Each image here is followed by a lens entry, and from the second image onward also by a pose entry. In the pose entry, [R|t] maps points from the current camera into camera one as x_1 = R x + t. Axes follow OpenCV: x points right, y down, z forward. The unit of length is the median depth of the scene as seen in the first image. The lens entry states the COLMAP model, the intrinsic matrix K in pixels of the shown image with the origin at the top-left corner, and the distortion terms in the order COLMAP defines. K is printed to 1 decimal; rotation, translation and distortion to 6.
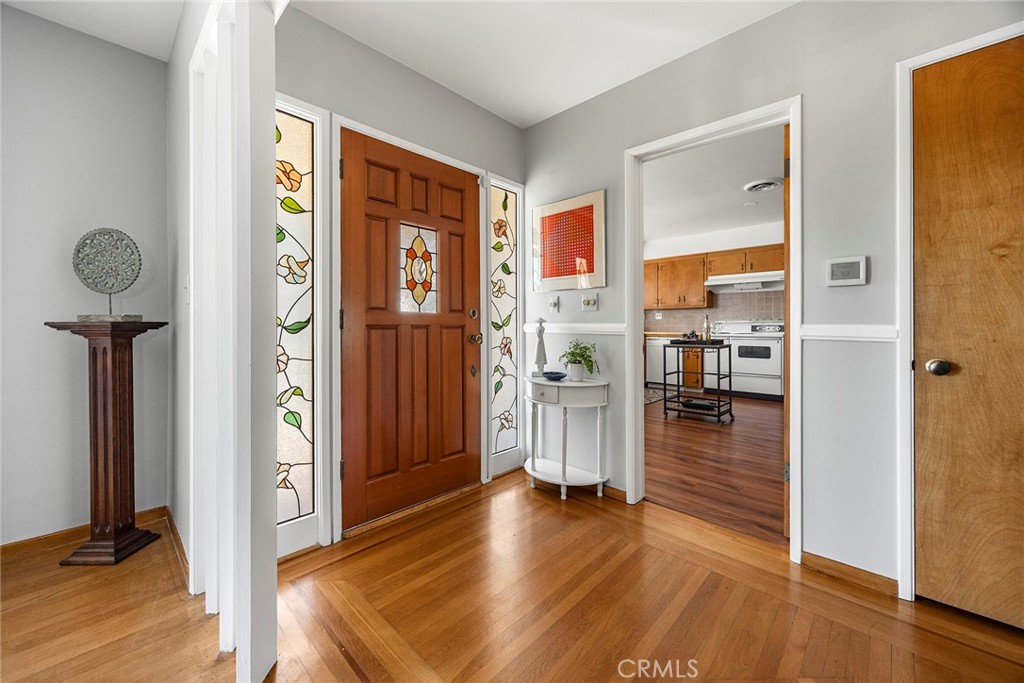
lens RADIAL K [[395.7, 0, 503.9], [0, 395.7, 326.8], [0, 0, 1]] dist [-0.003465, 0.000060]
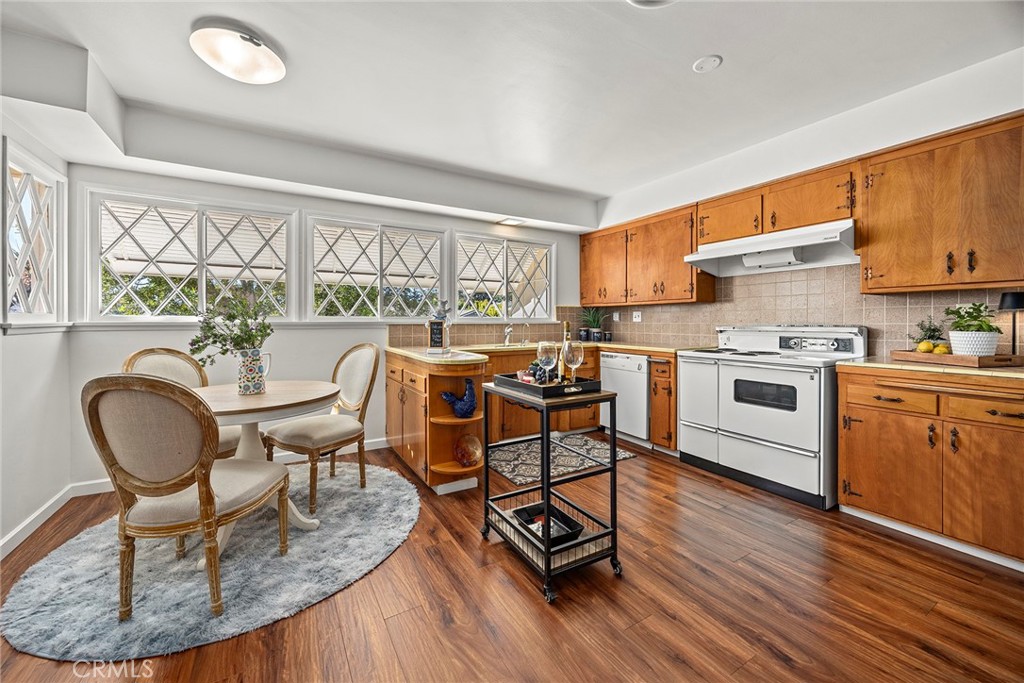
lens RADIAL K [[395.7, 0, 510.2], [0, 395.7, 322.6], [0, 0, 1]] dist [-0.003465, 0.000060]
pose [[0.965033, -0.000951, -0.262126, 0.433802], [0.002143, 0.999989, 0.004261, -0.024994], [0.262118, -0.004673, 0.965024, 0.426472]]
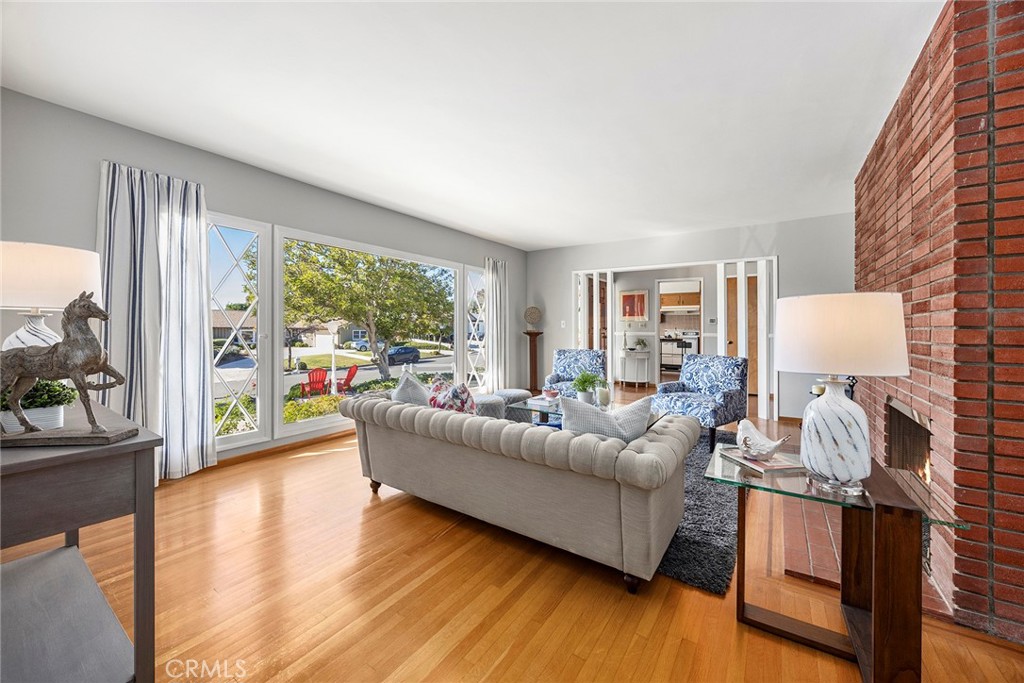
lens RADIAL K [[395.7, 0, 510.3], [0, 395.7, 331.5], [0, 0, 1]] dist [-0.003465, 0.000060]
pose [[0.983632, 0.002095, 0.180178, -0.586262], [-0.002354, 0.999996, 0.001224, -0.006727], [-0.180175, -0.001628, 0.983633, -0.803192]]
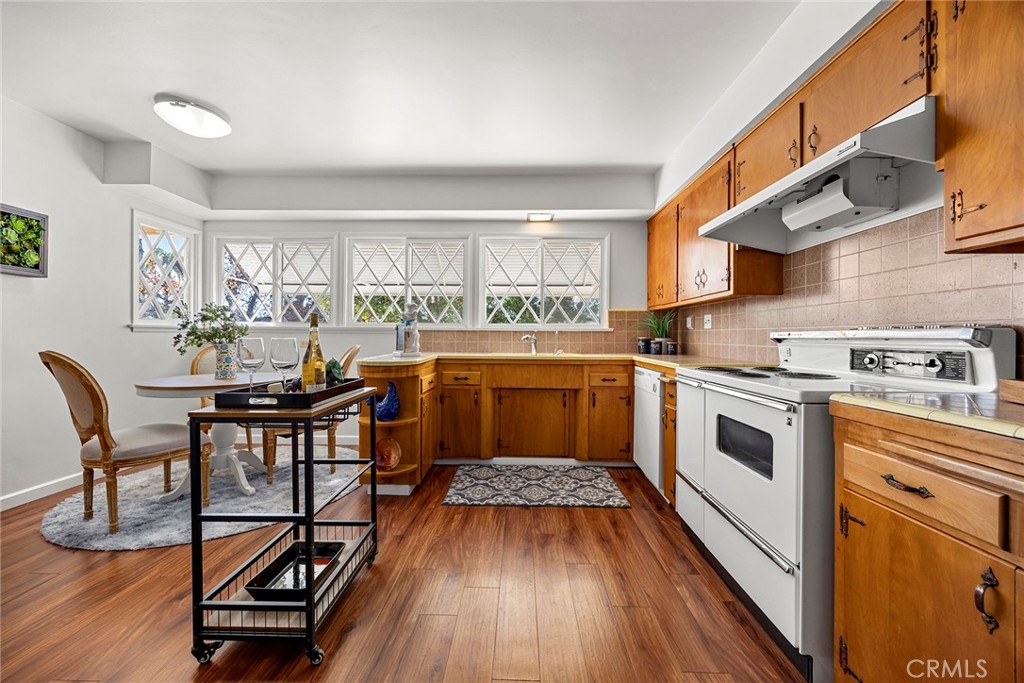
lens RADIAL K [[395.7, 0, 511.5], [0, 395.7, 336.3], [0, 0, 1]] dist [-0.003465, 0.000060]
pose [[0.682004, 0.004341, -0.731335, 0.688629], [-0.005685, 0.999984, 0.000634, -0.010888], [0.731326, 0.003725, 0.682018, 0.650400]]
